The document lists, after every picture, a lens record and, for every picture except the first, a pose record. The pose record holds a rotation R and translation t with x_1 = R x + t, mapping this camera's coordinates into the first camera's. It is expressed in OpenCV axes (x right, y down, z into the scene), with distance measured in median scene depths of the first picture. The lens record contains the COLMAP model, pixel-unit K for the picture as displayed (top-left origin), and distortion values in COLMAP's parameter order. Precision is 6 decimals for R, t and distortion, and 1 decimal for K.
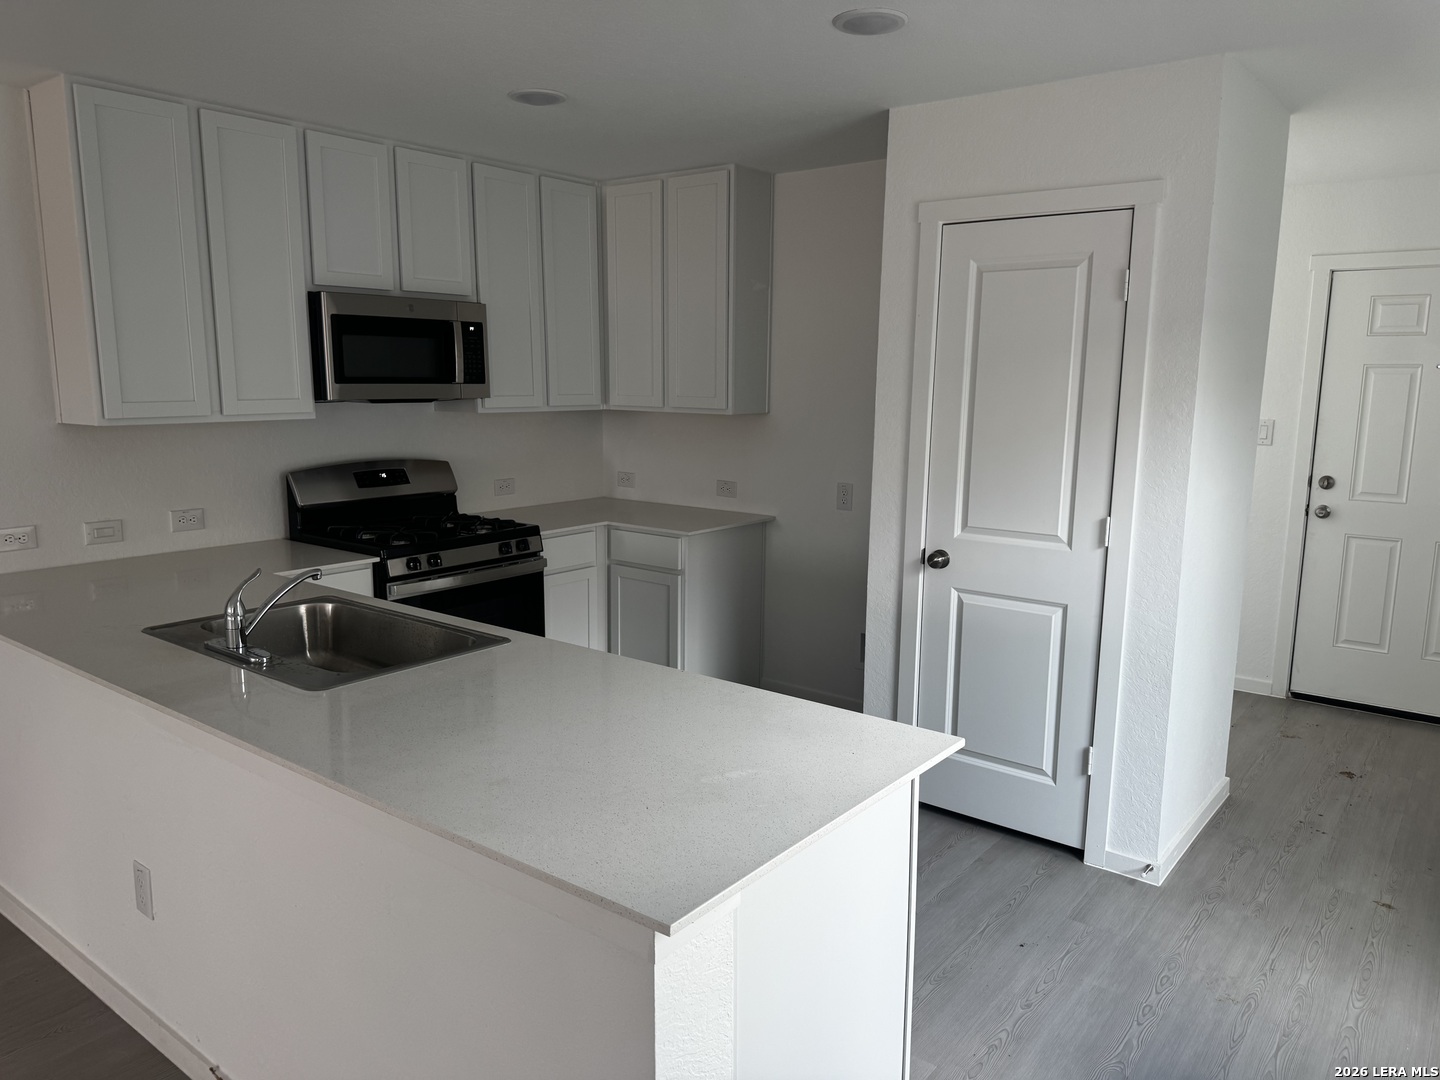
lens RADIAL K [[1024.6, 0, 720.0], [0, 1024.6, 540.0], [0, 0, 1]] dist [-0.003107, -0.009732]
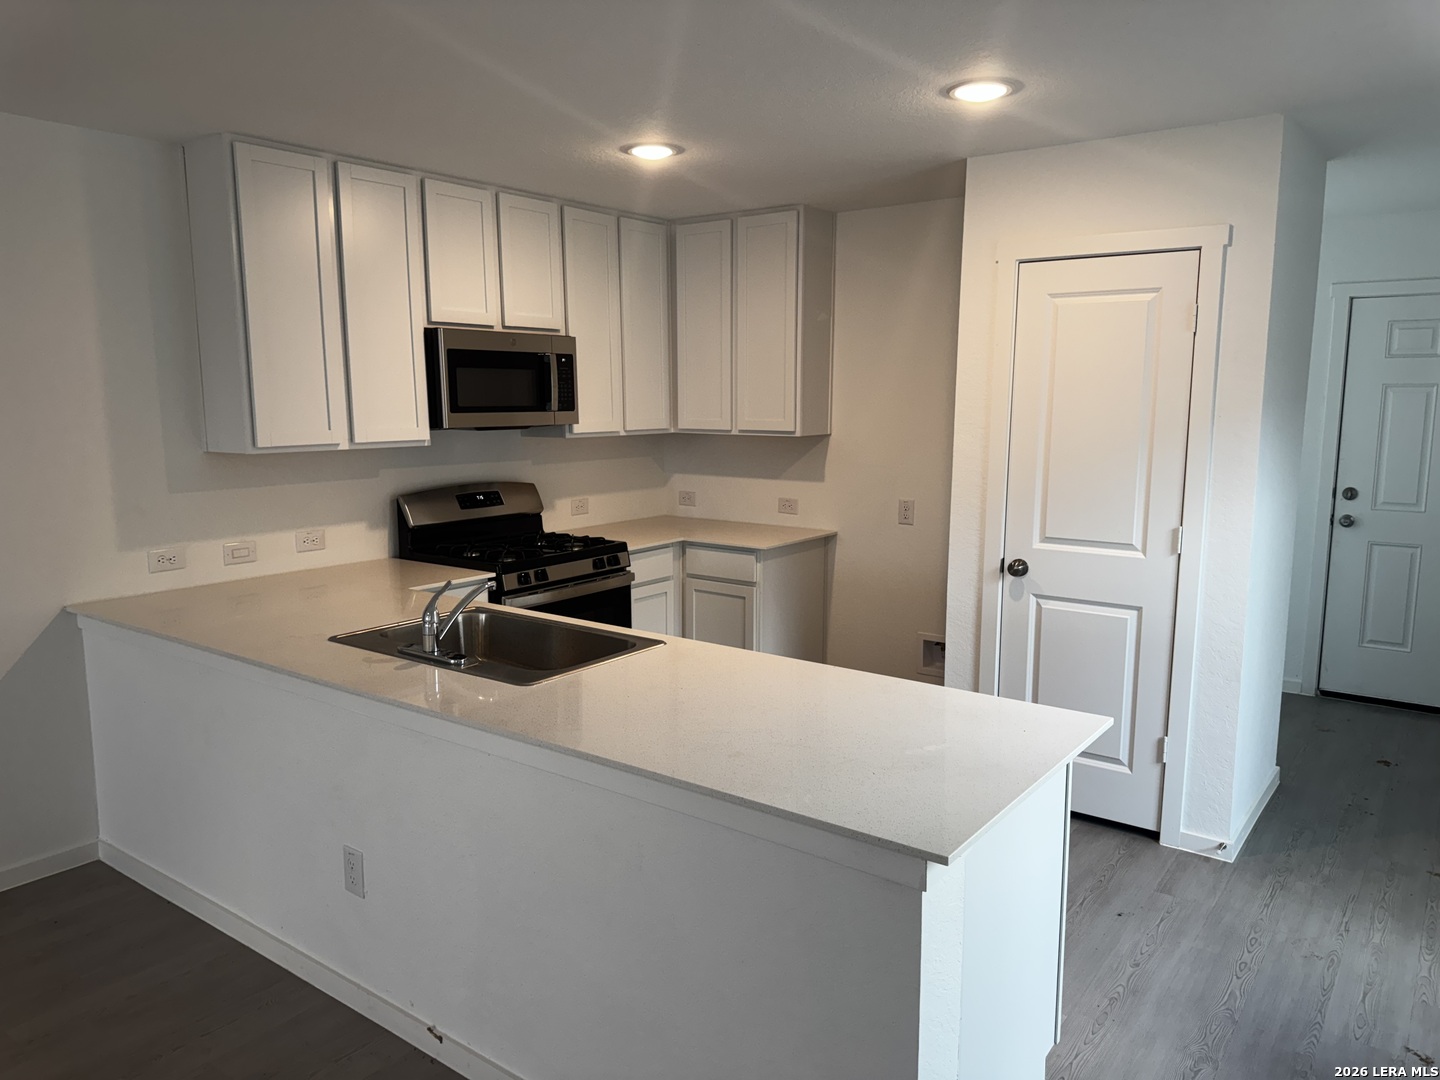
lens RADIAL K [[1019.3, 0, 720.0], [0, 1019.3, 540.0], [0, 0, 1]] dist [-0.000243, -0.014041]
pose [[0.999800, -0.012401, 0.015667, -0.111854], [0.012694, 0.999744, -0.018736, 0.005236], [-0.015431, 0.018931, 0.999702, -0.075029]]
